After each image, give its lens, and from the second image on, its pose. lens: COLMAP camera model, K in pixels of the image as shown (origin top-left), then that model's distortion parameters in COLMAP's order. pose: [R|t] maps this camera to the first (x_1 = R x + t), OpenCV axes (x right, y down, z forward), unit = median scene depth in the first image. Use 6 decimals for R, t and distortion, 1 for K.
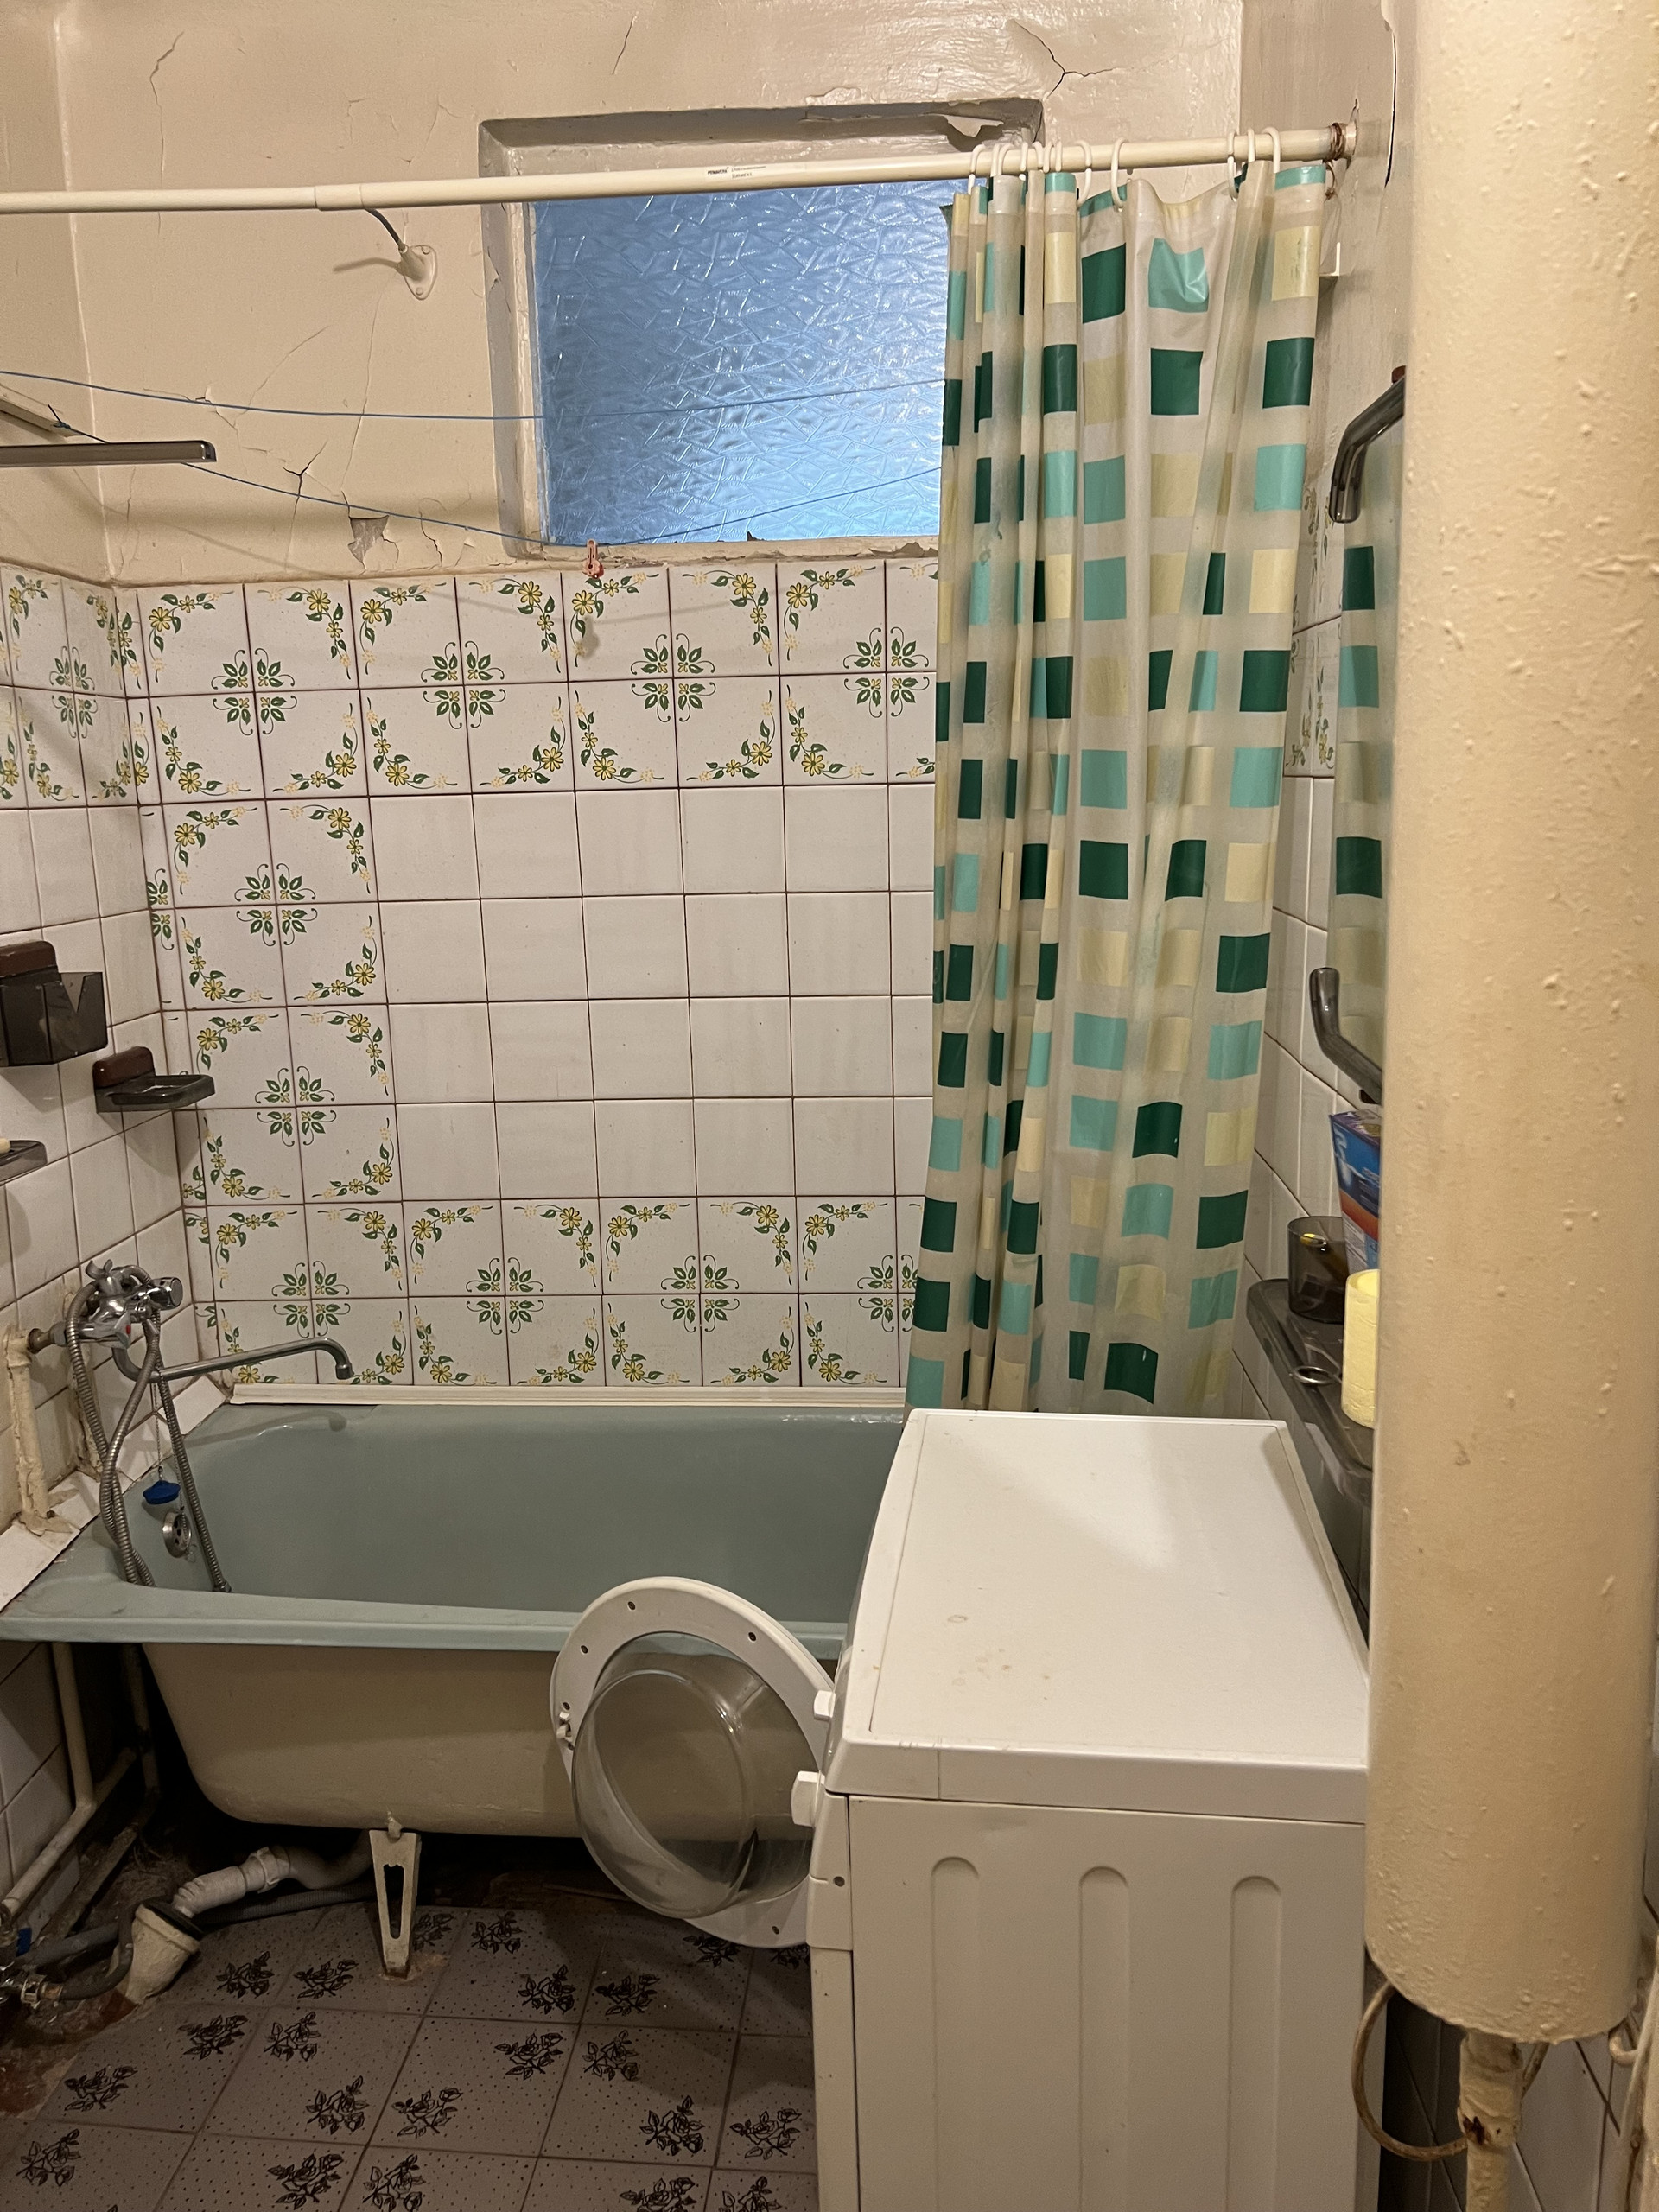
lens RADIAL K [[1645.3, 0, 827.6], [0, 1645.3, 1108.2], [0, 0, 1]] dist [0.034853, -0.038933]
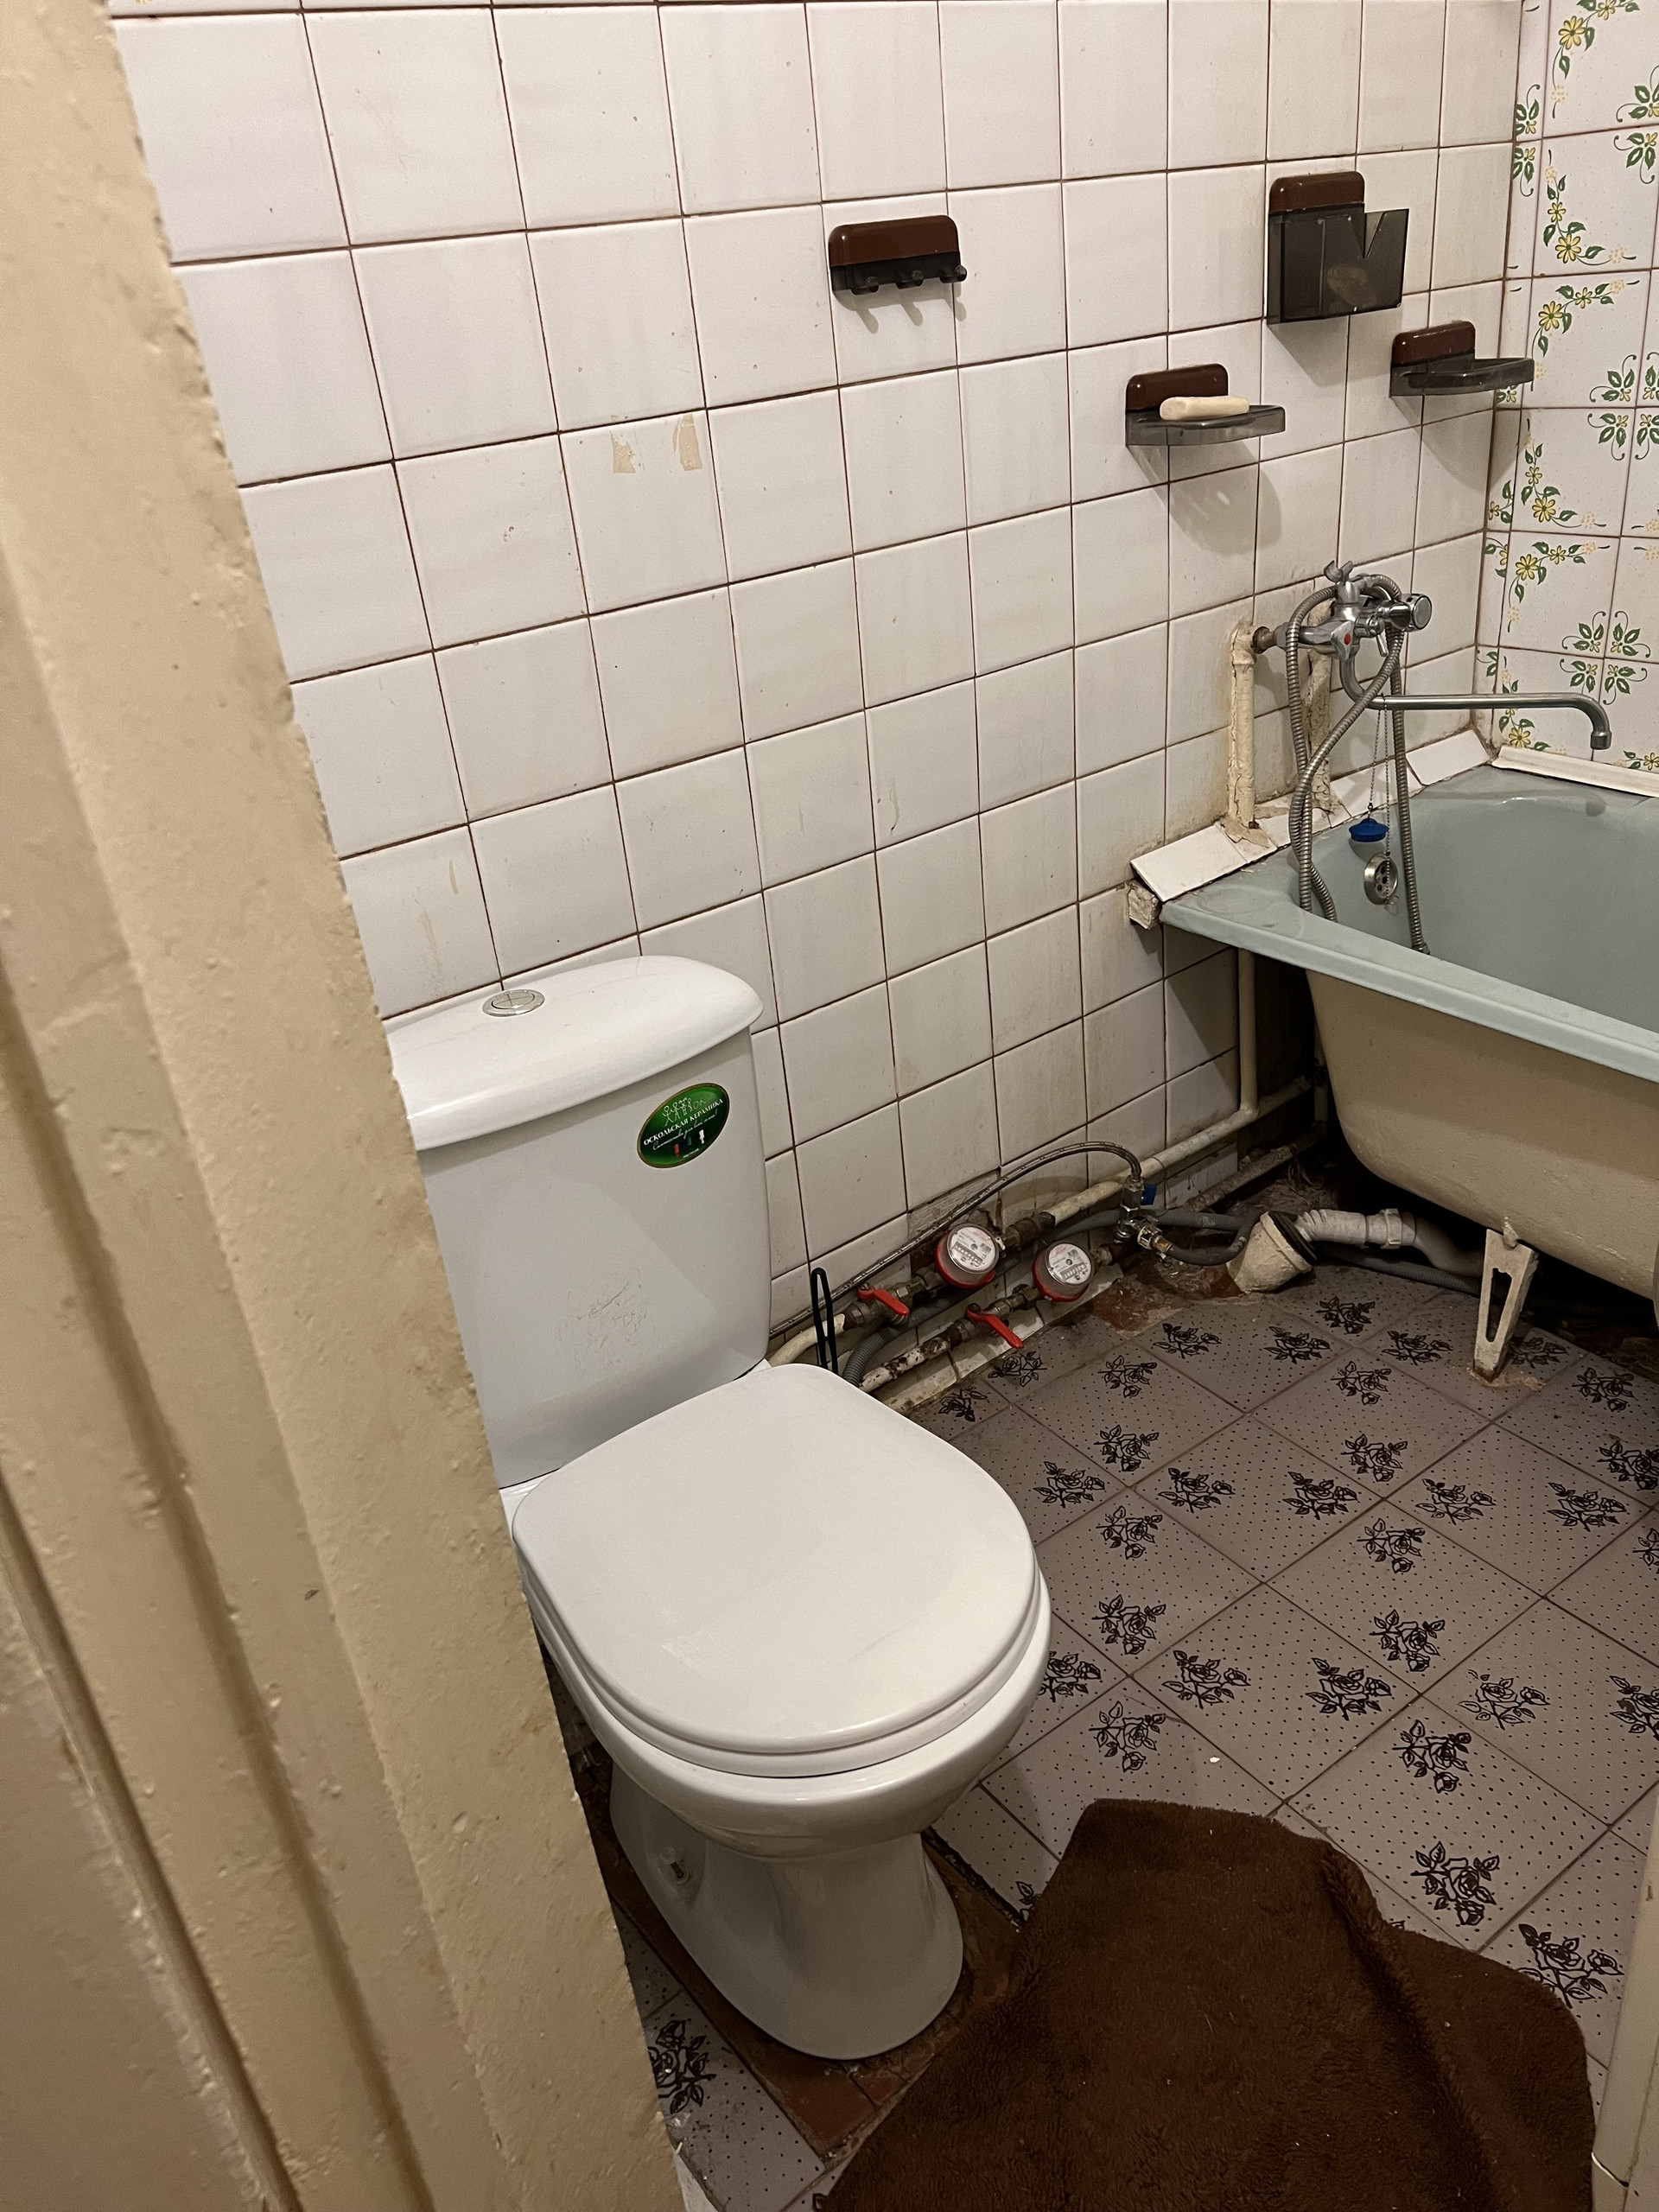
lens RADIAL K [[1645.3, 0, 834.5], [0, 1645.3, 1104.2], [0, 0, 1]] dist [0.034853, -0.038933]
pose [[0.657636, 0.313555, -0.684981, 0.096720], [-0.068729, 0.930444, 0.359932, 0.059171], [0.750194, -0.189626, 0.633443, 0.143196]]
